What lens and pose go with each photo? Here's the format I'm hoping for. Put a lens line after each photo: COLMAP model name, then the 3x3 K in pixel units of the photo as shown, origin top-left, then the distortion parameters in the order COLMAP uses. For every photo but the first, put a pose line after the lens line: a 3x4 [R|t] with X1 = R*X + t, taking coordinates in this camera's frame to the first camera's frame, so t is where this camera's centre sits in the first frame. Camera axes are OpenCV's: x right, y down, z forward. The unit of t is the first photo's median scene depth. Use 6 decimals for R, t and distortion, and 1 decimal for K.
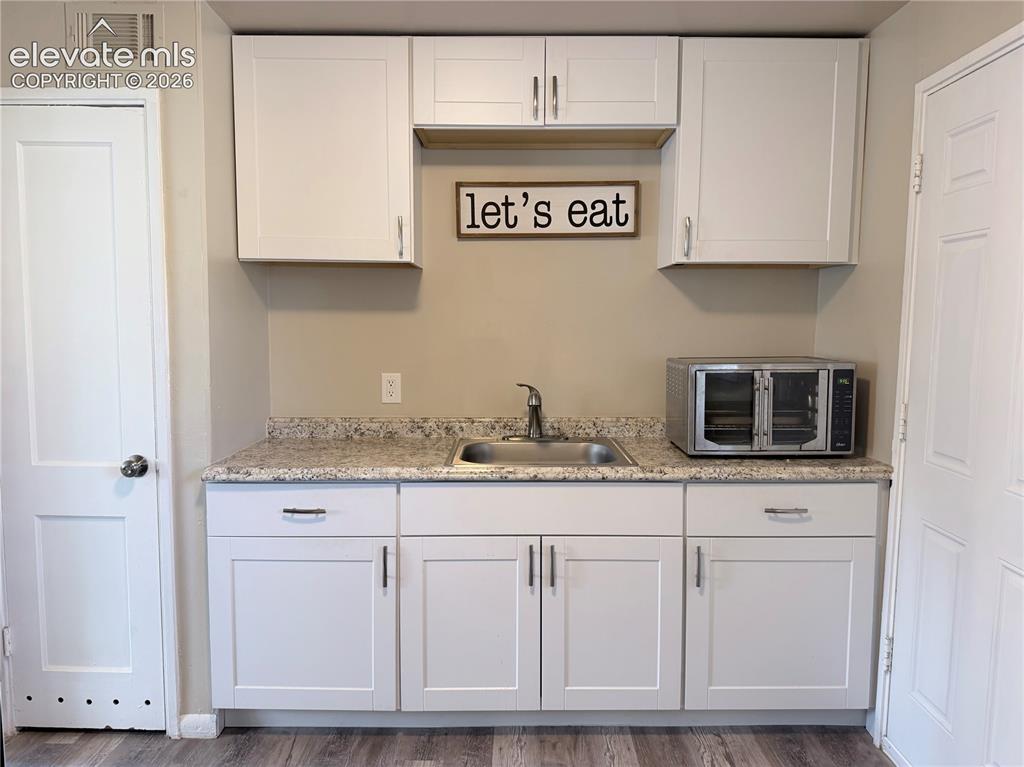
lens RADIAL K [[722.3, 0, 512.8], [0, 722.3, 387.2], [0, 0, 1]] dist [0.083297, -0.121072]
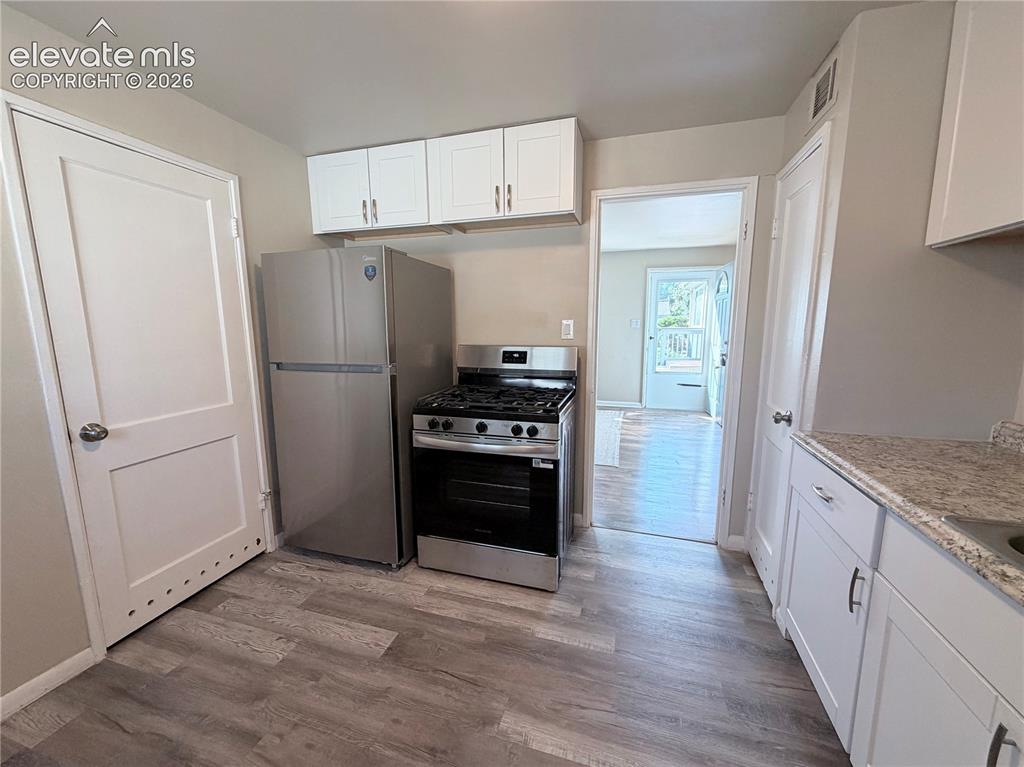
lens RADIAL K [[409.3, 0, 510.2], [0, 409.3, 385.1], [0, 0, 1]] dist [0.000129, 0.000333]
pose [[-0.293562, 0.138147, -0.945905, 0.359787], [-0.086819, 0.981560, 0.170298, -0.039585], [0.951990, 0.132116, -0.276155, 0.684127]]
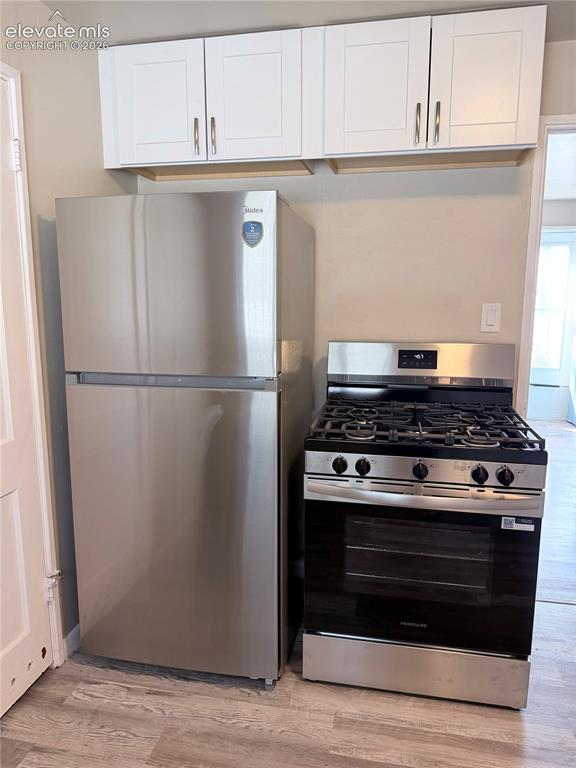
lens RADIAL K [[541.7, 0, 289.9], [0, 541.7, 388.0], [0, 0, 1]] dist [0.083297, -0.121072]
pose [[-0.204408, 0.154967, -0.966542, 0.330573], [-0.094135, 0.979701, 0.176985, -0.030613], [0.974349, 0.127163, -0.185670, 0.363177]]
